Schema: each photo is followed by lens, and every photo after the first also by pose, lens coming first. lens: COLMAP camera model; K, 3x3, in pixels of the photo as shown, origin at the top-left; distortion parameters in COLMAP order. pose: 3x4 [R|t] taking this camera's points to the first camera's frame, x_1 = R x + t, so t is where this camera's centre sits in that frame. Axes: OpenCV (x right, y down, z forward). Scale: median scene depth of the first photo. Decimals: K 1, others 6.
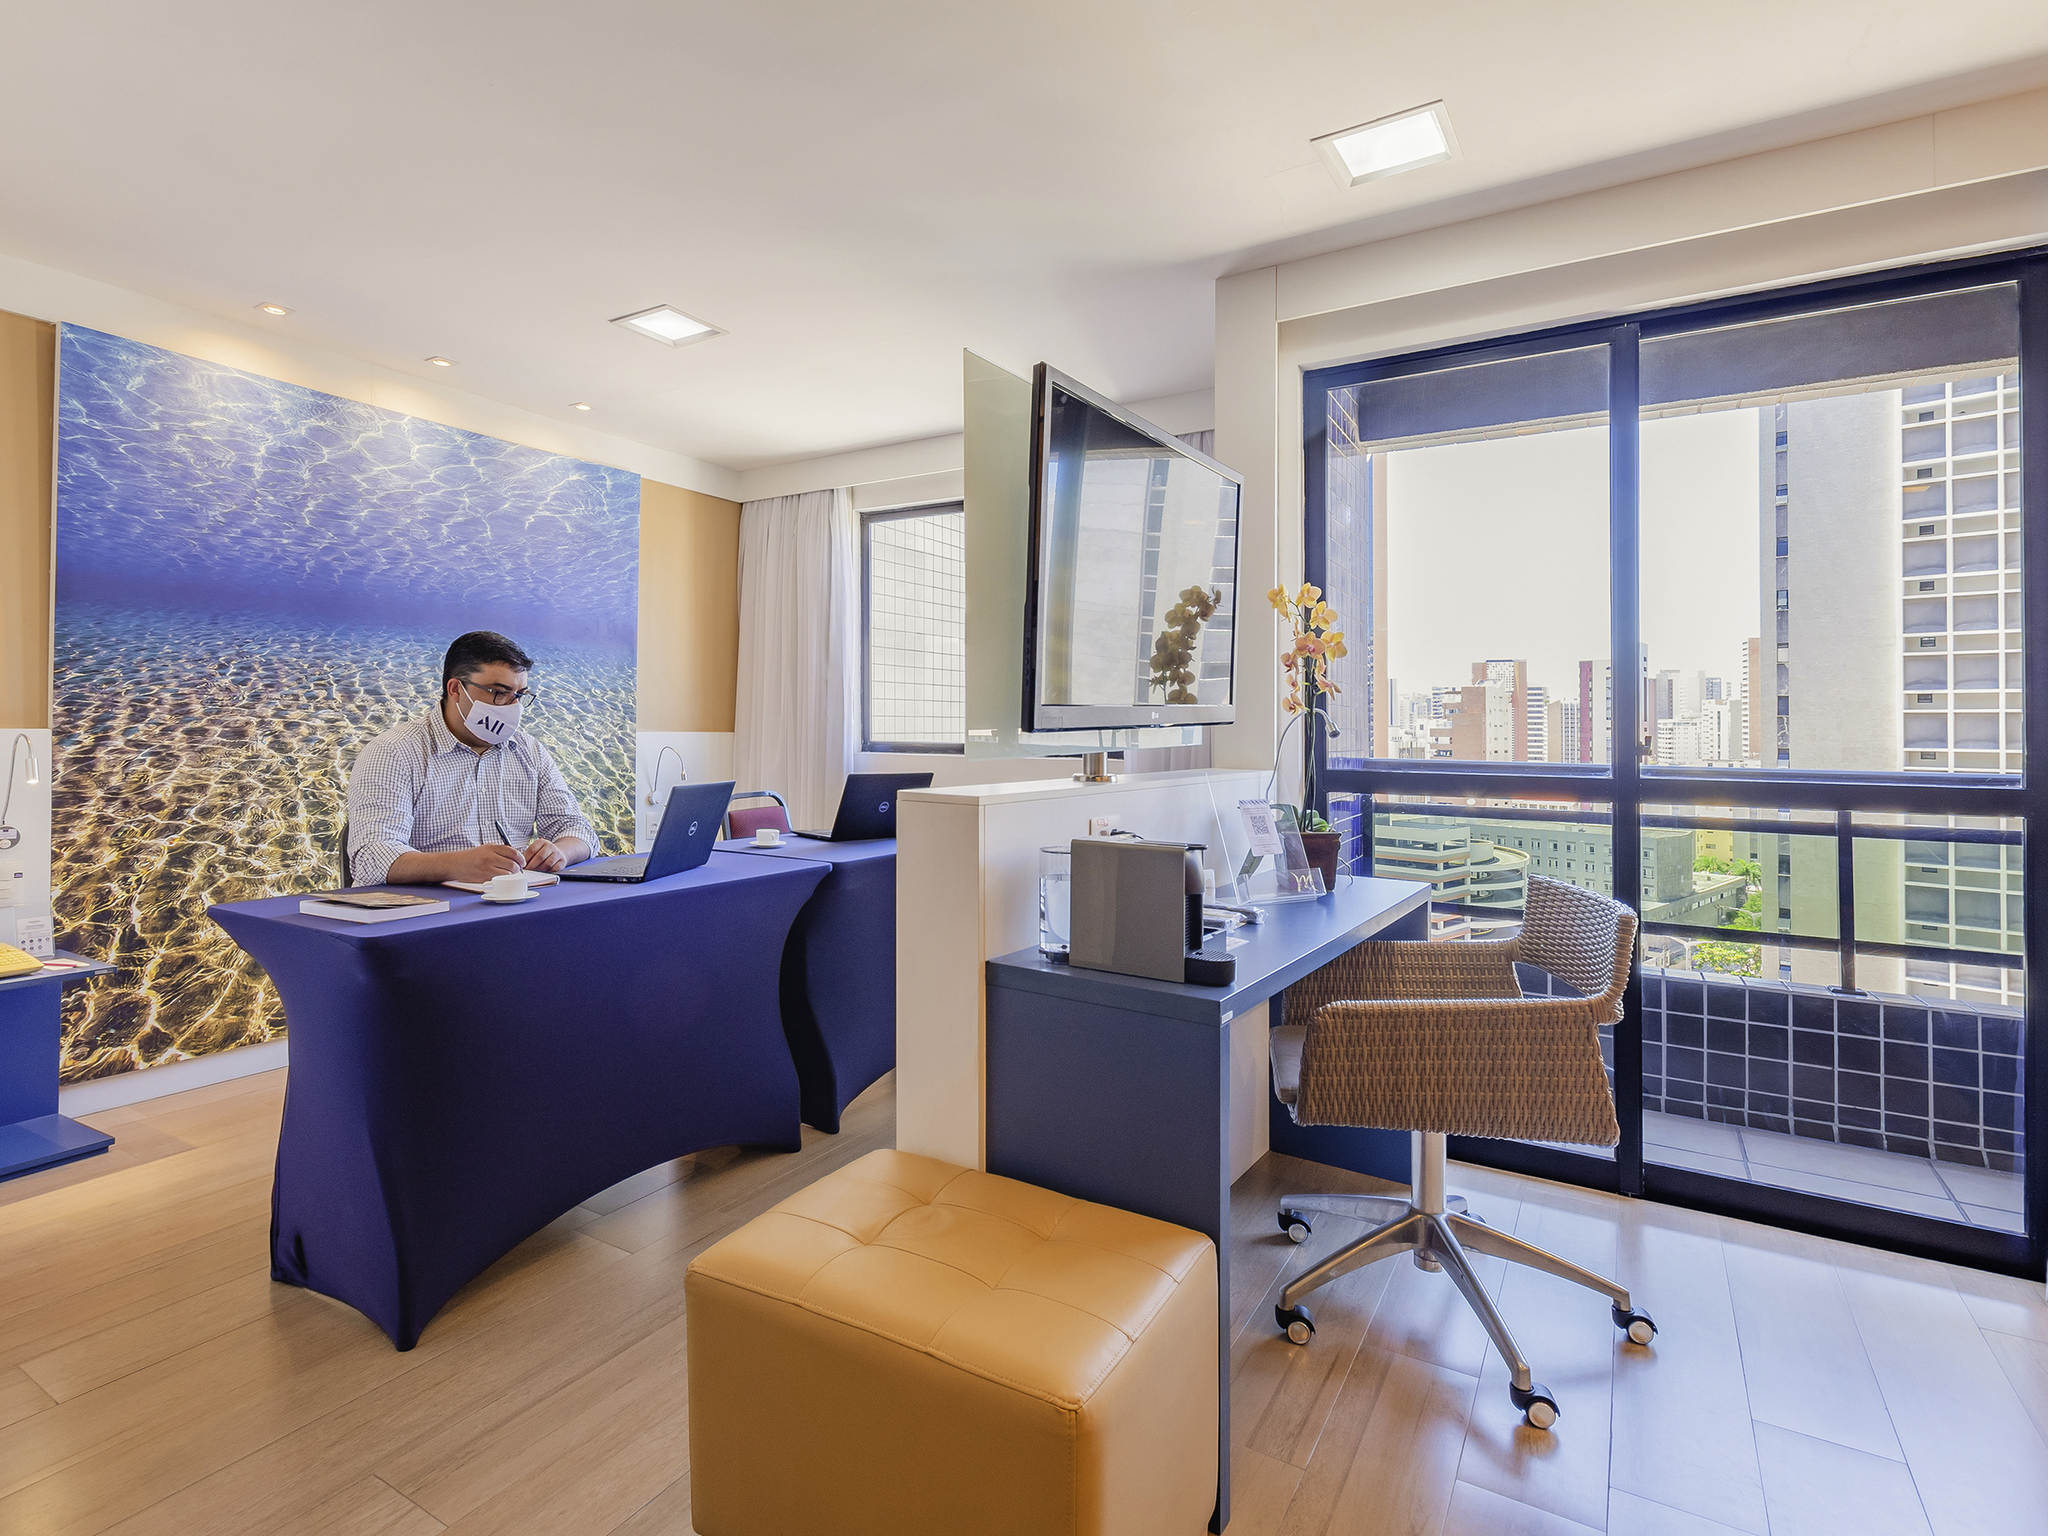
lens RADIAL K [[1265.1, 0, 1017.1], [0, 1265.1, 776.2], [0, 0, 1]] dist [0.002440, 0.003978]
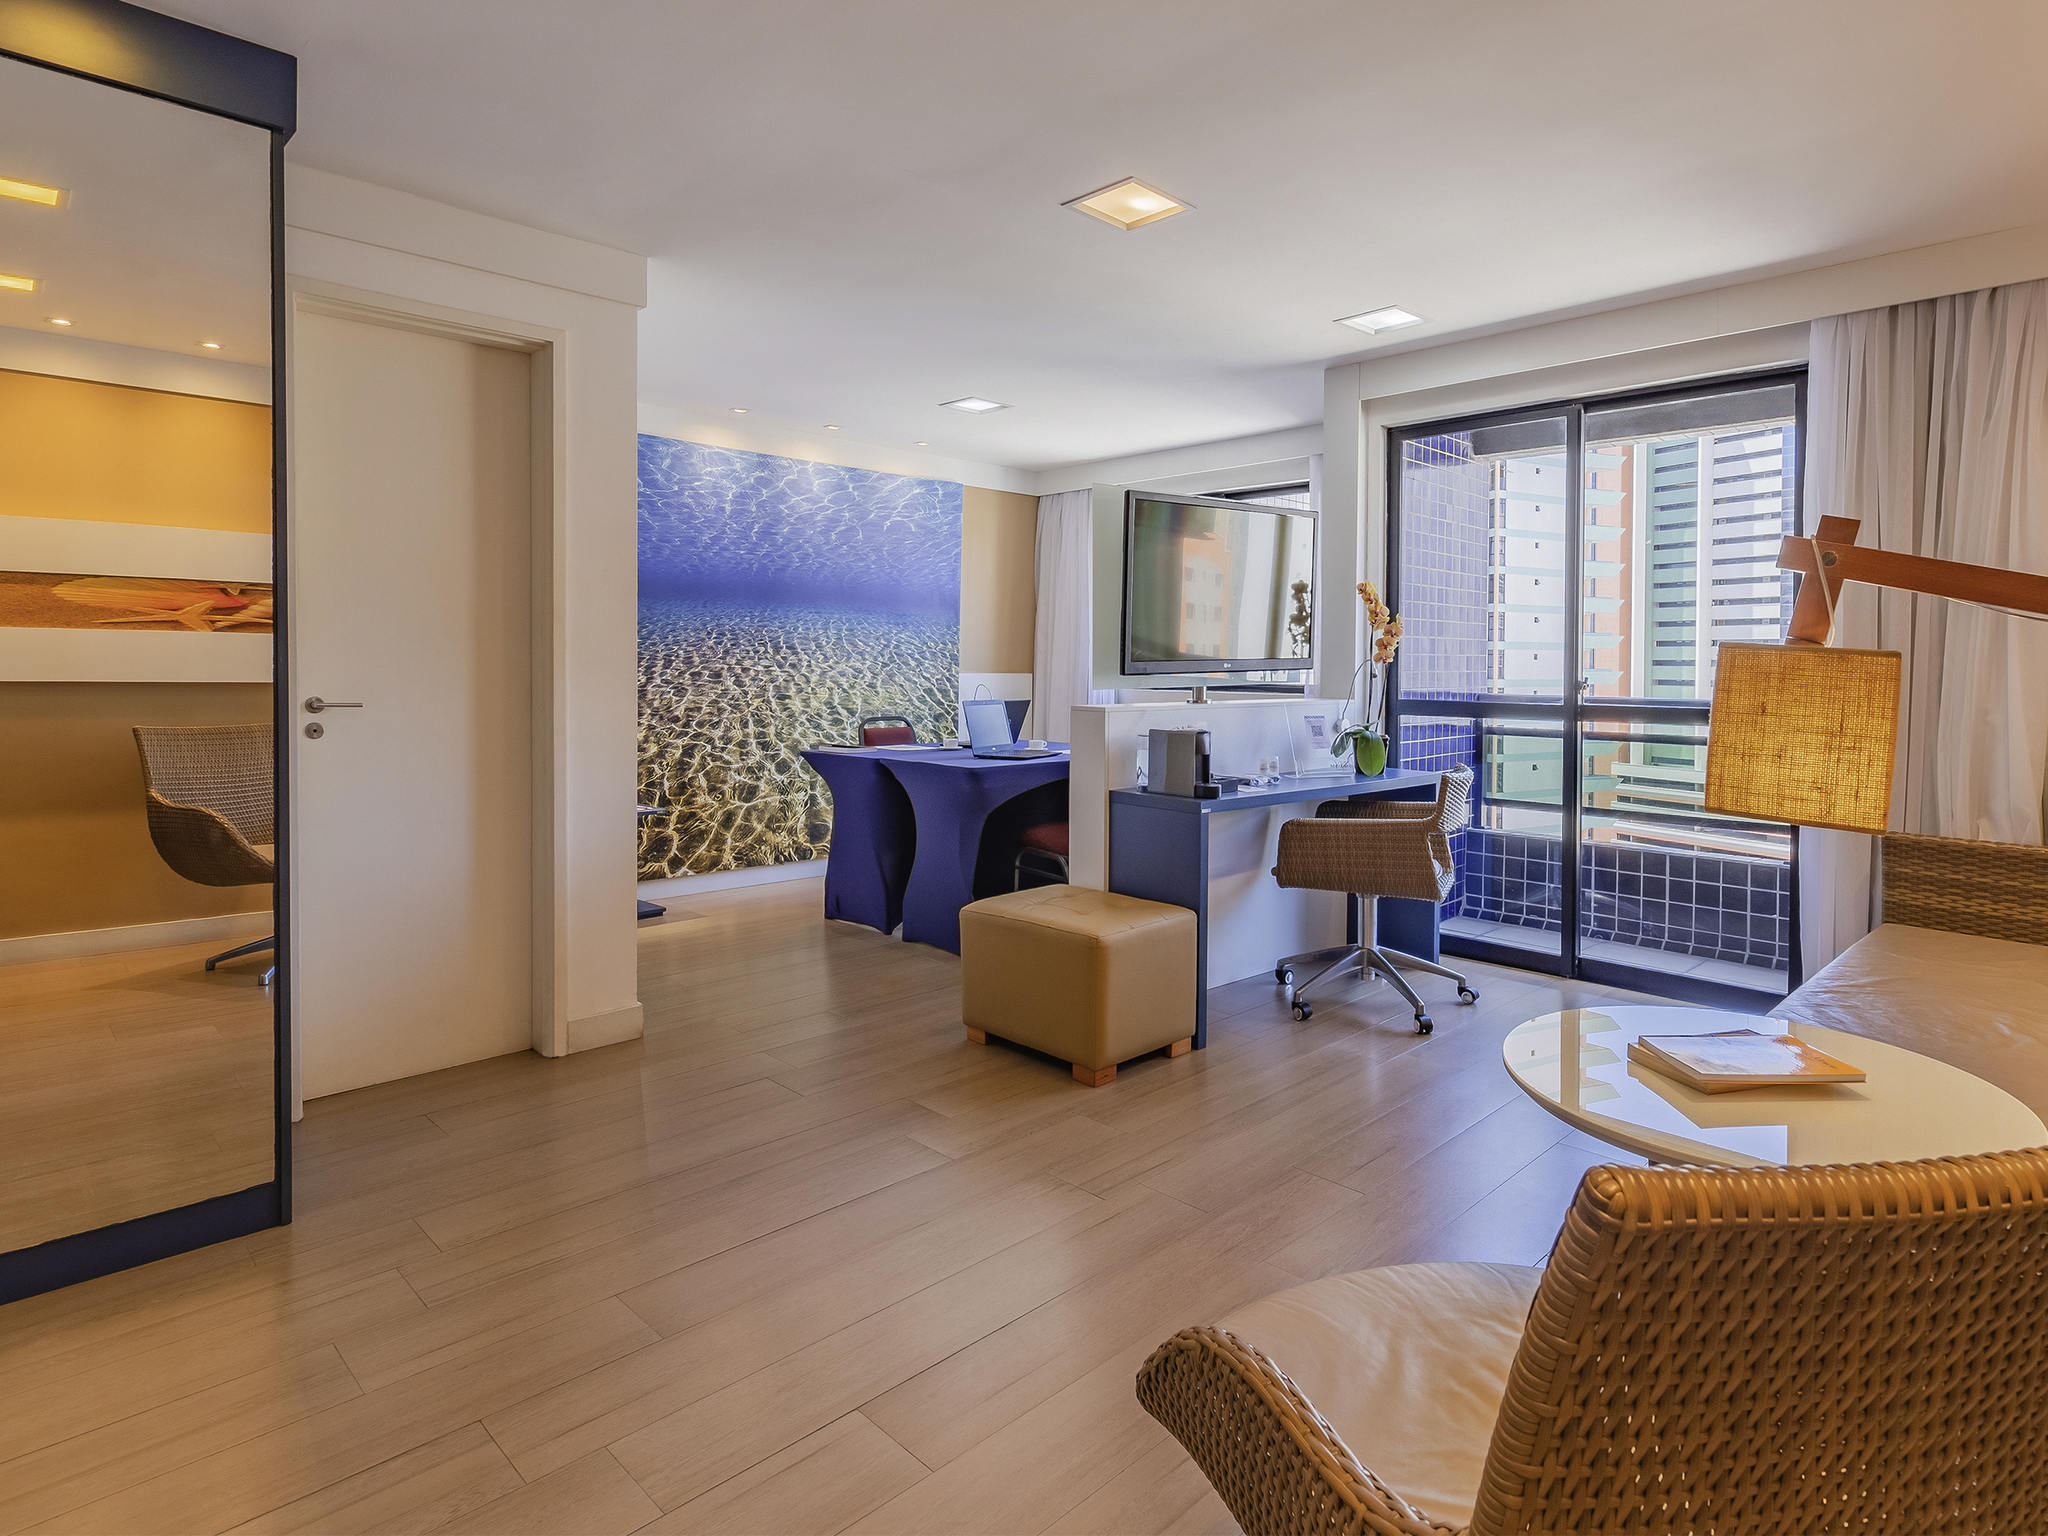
lens RADIAL K [[1265.1, 0, 1017.1], [0, 1265.1, 776.2], [0, 0, 1]] dist [0.002440, 0.003978]
pose [[0.967121, 0.019788, -0.253545, 0.159170], [-0.007687, 0.998787, 0.048630, 0.013054], [0.254200, -0.045082, 0.966100, -0.454317]]
